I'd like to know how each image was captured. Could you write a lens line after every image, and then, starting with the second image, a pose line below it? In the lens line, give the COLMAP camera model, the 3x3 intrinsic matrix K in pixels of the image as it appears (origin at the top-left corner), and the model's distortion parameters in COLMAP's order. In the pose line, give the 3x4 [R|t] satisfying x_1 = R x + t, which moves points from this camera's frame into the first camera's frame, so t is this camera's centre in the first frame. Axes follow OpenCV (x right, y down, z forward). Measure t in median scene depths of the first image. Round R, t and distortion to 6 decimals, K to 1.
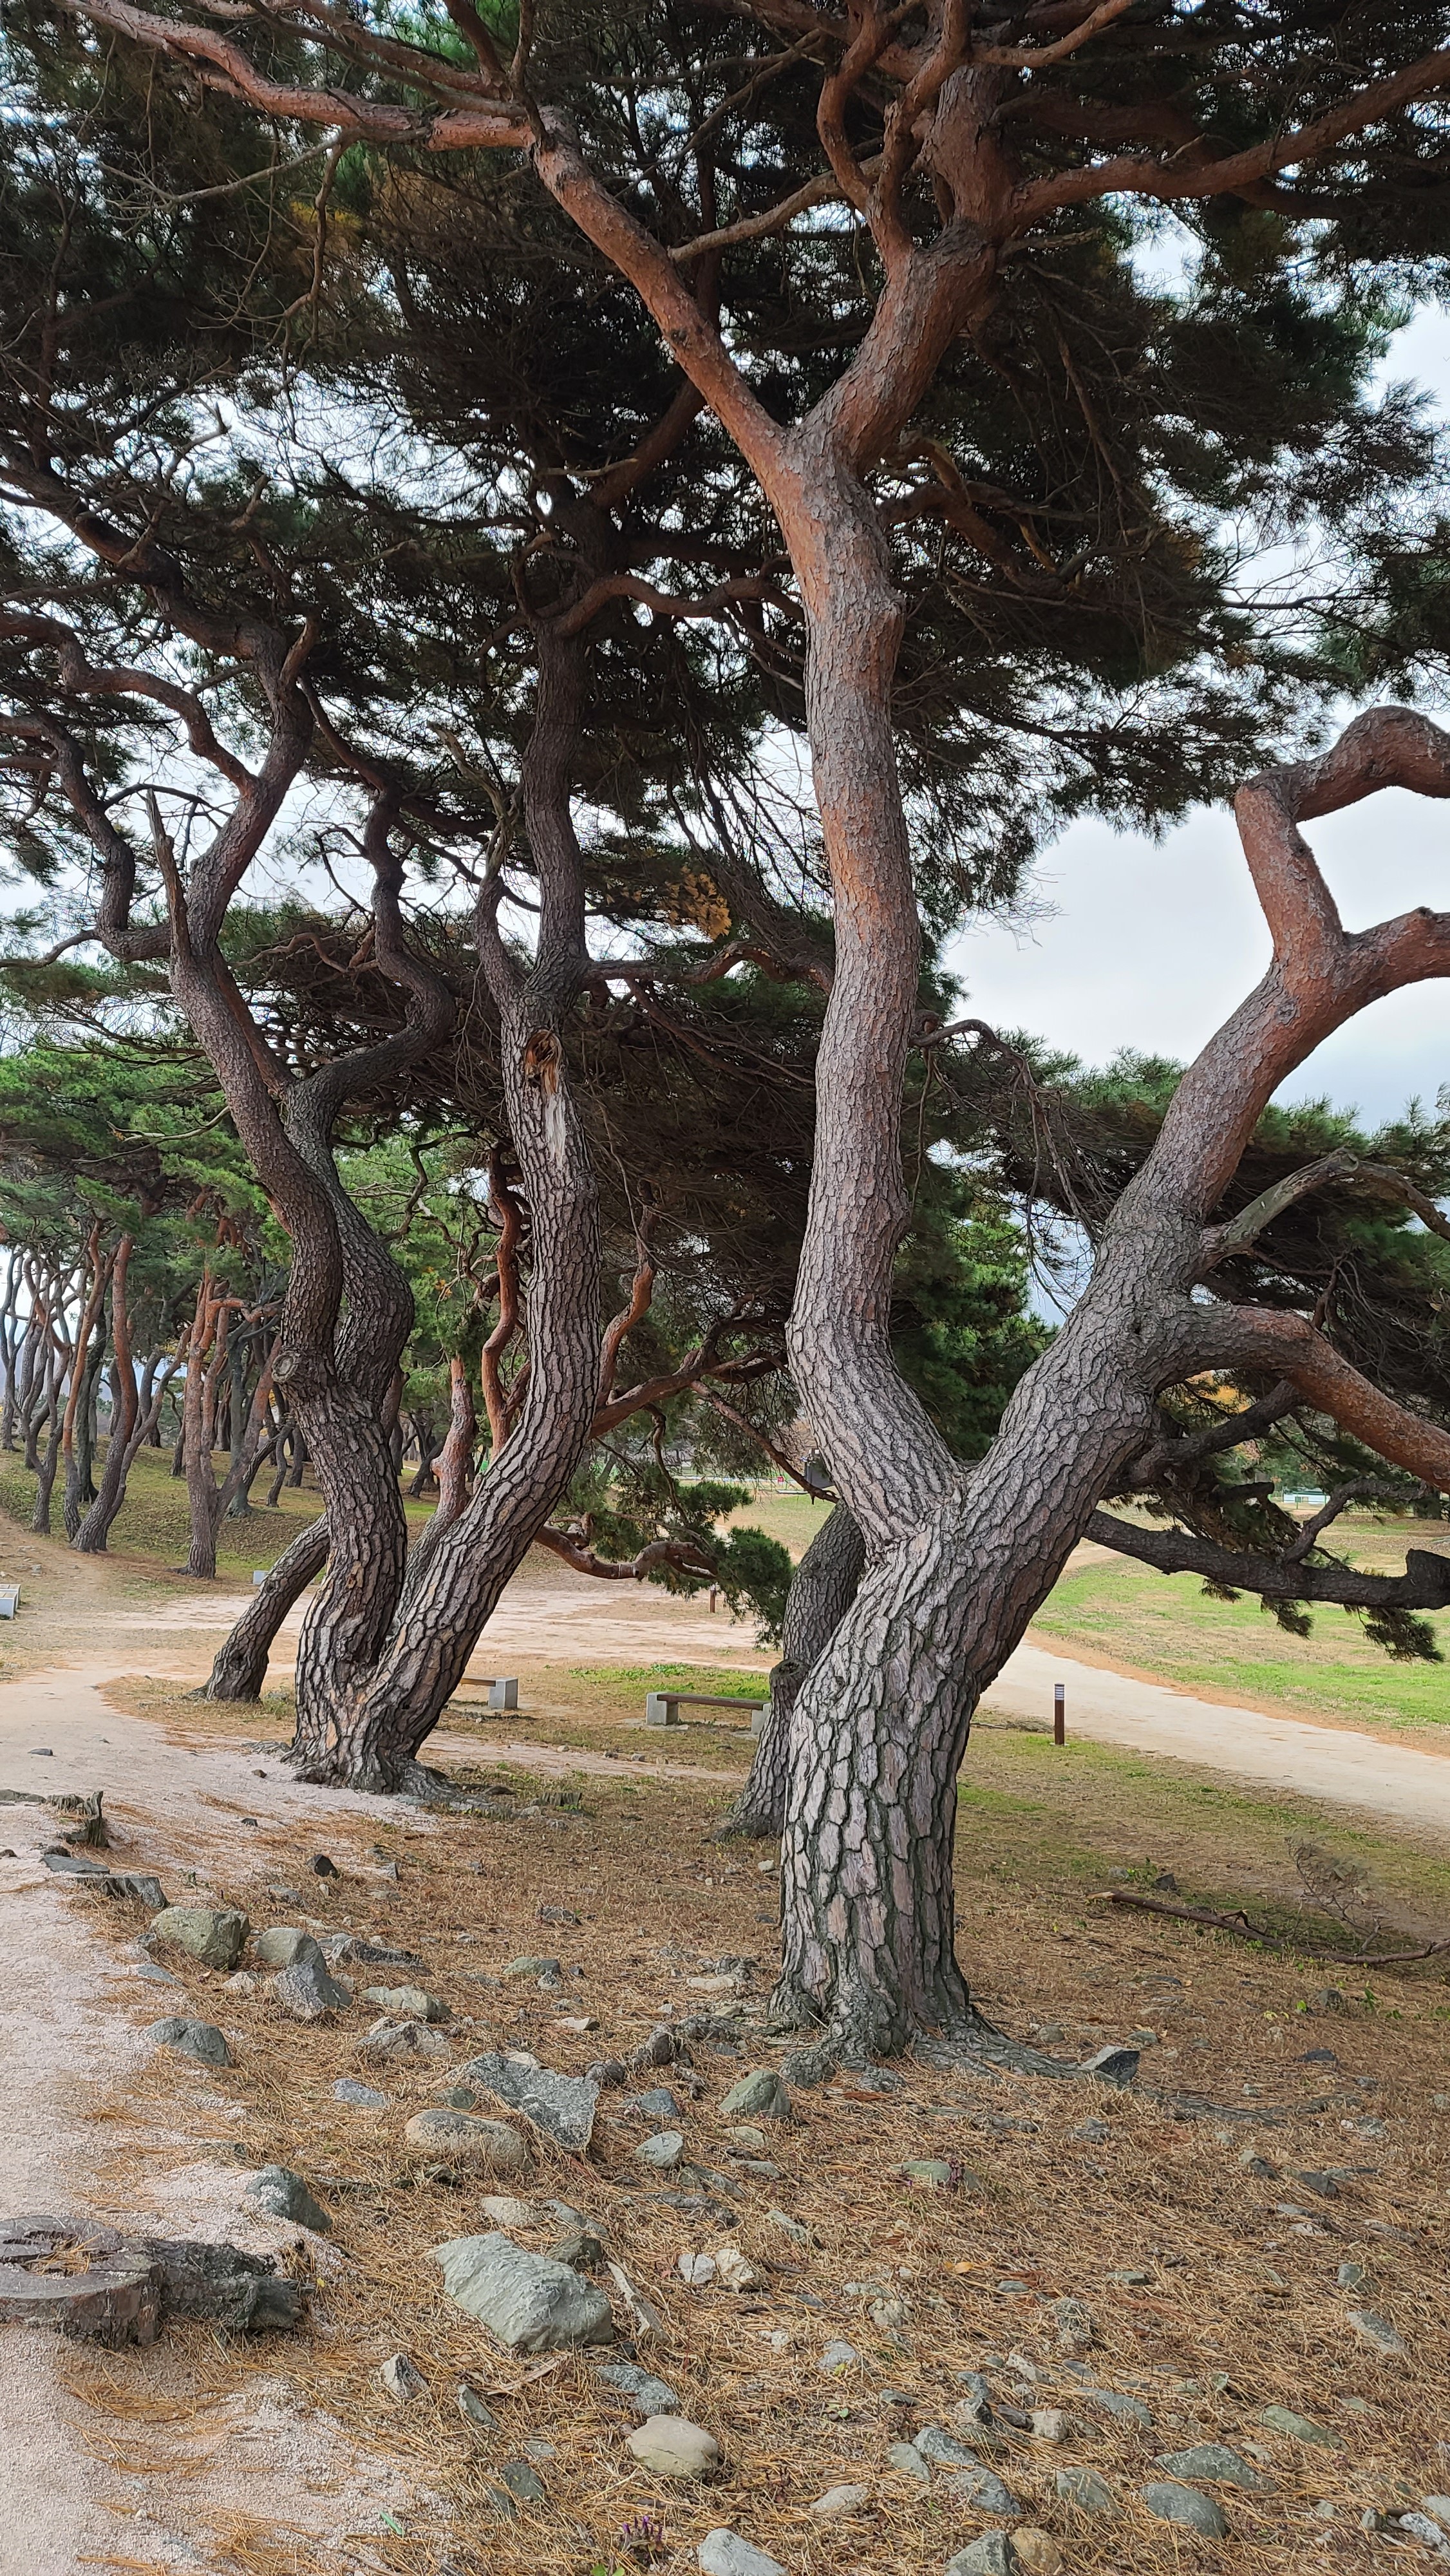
lens RADIAL K [[1965.8, 0, 718.2], [0, 1965.8, 1285.4], [0, 0, 1]] dist [0.065284, -0.006553]
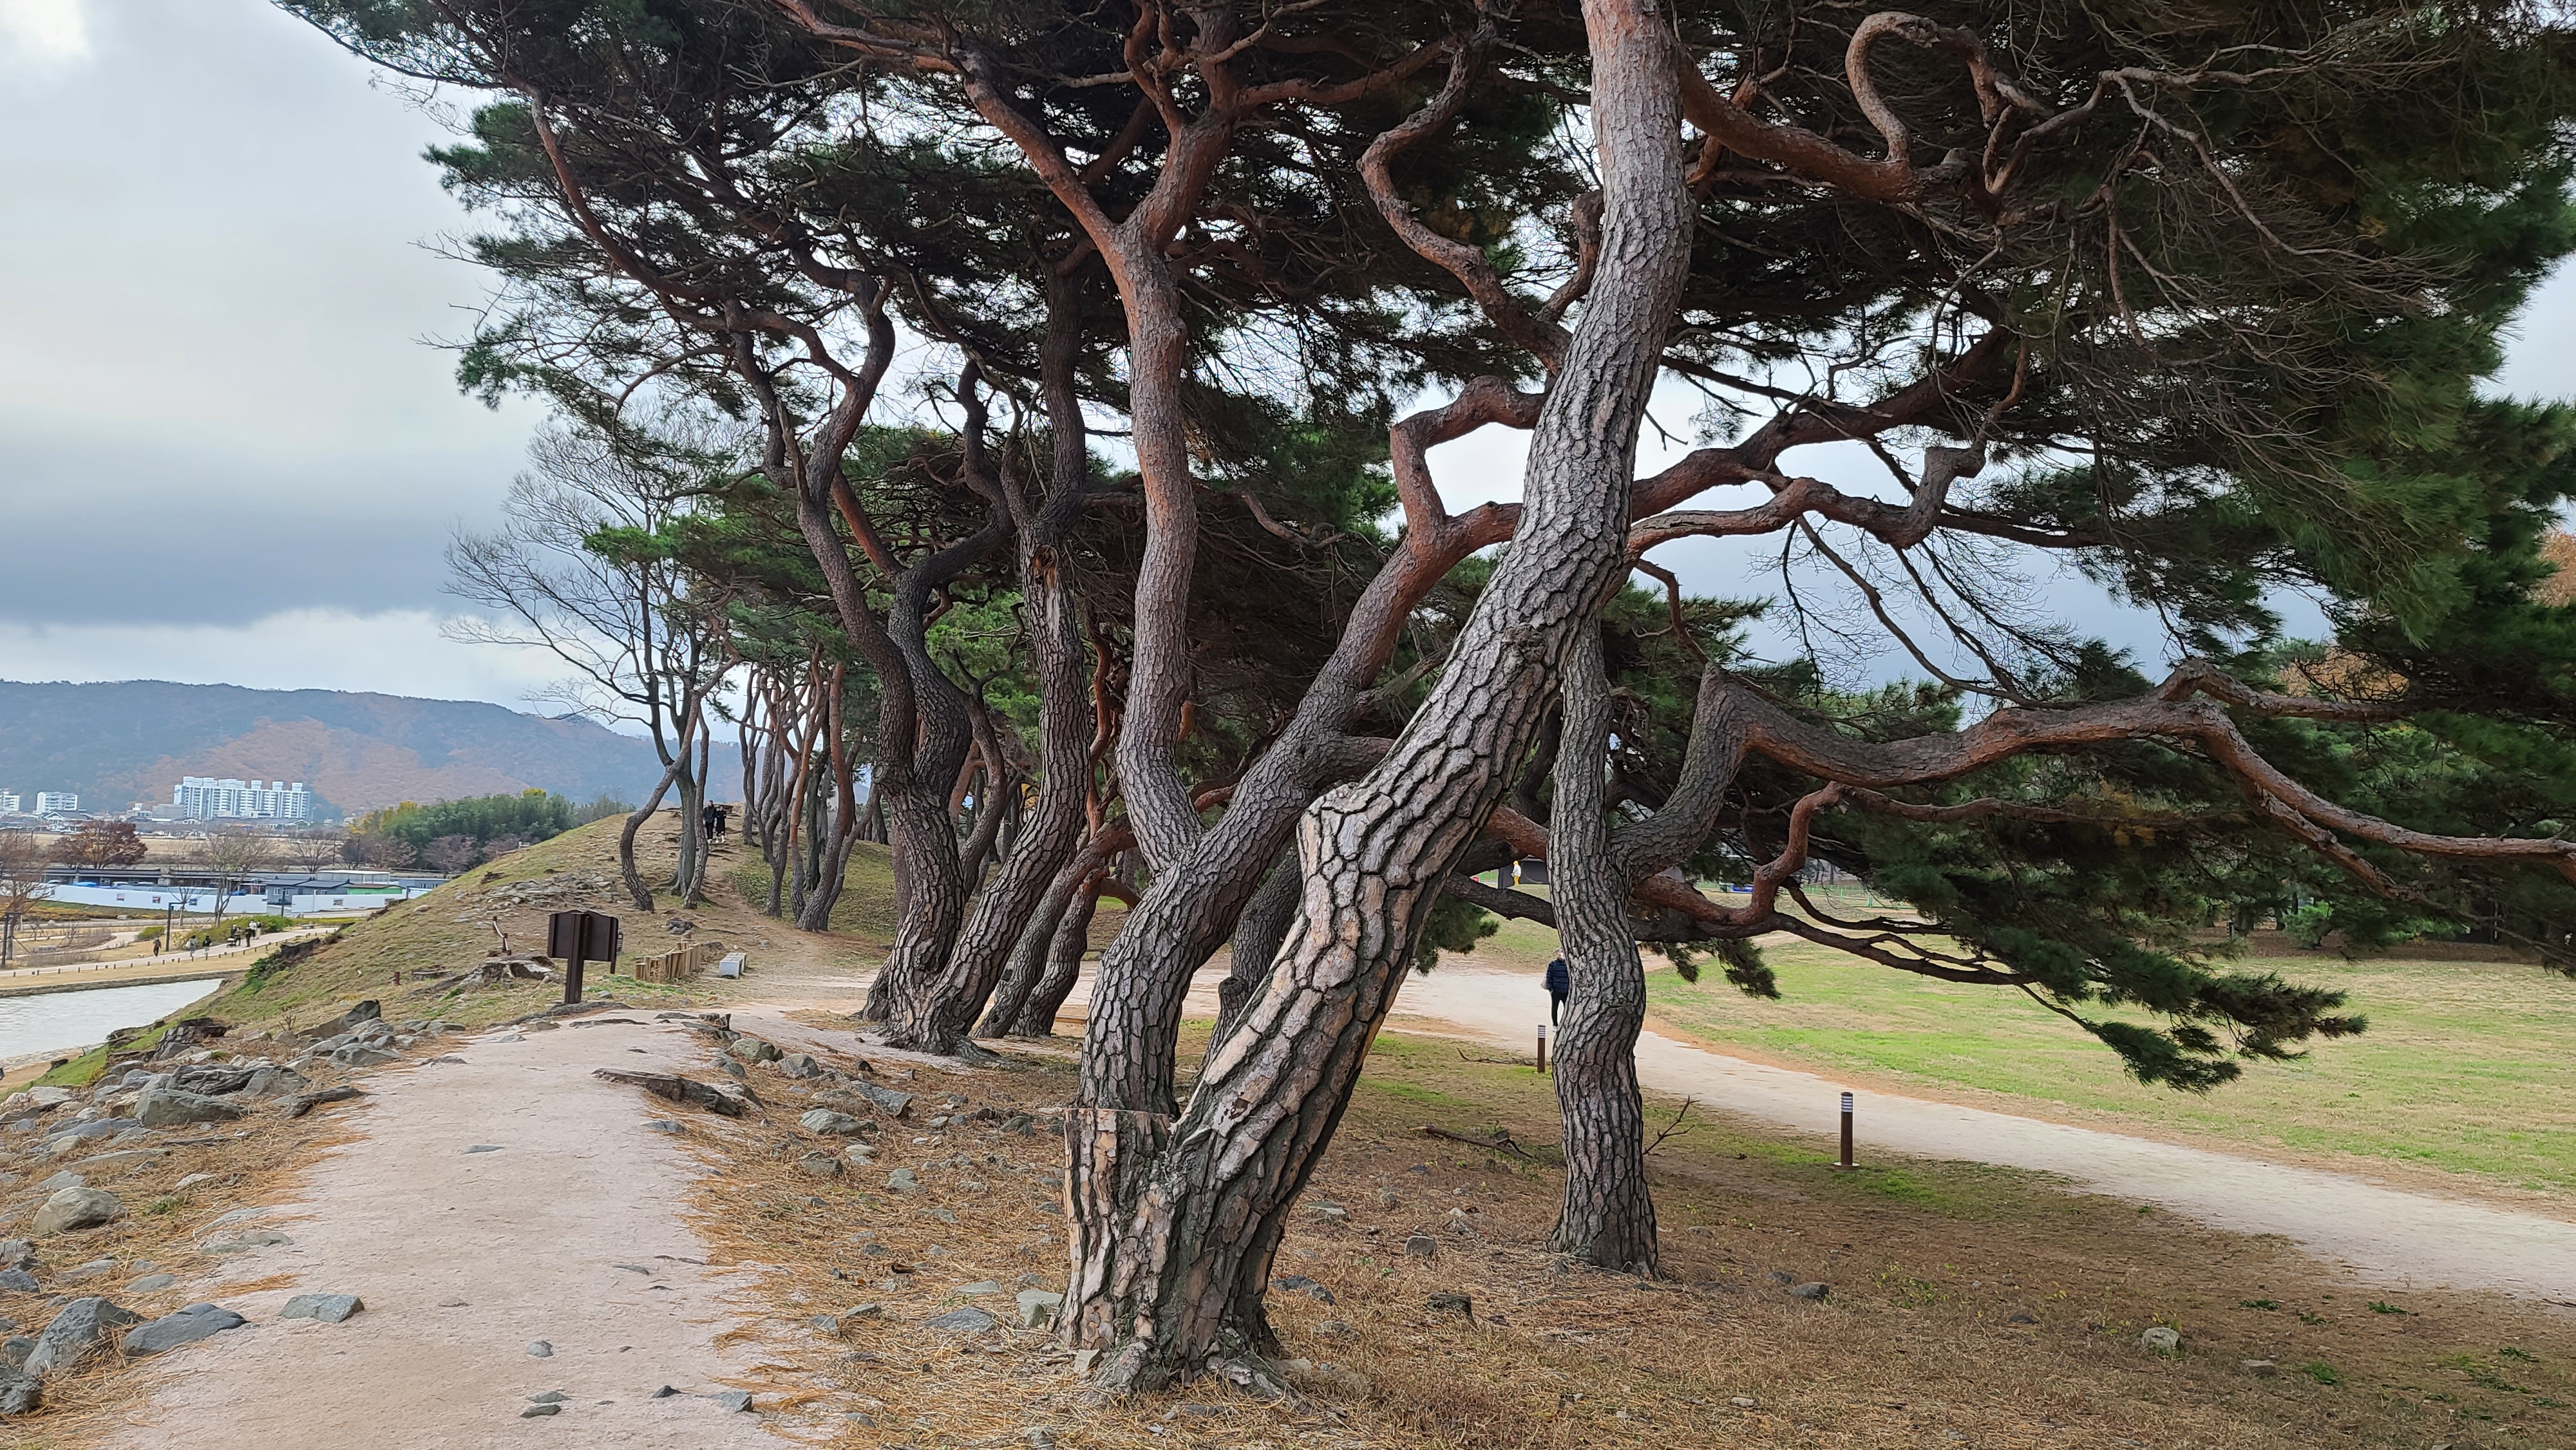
lens RADIAL K [[1965.8, 0, 1293.4], [0, 1965.8, 729.0], [0, 0, 1]] dist [0.065284, -0.006553]
pose [[0.996565, -0.000200, -0.082812, 0.216495], [0.001778, 0.999818, 0.018989, -0.018915], [0.082793, -0.019071, 0.996384, -0.457925]]
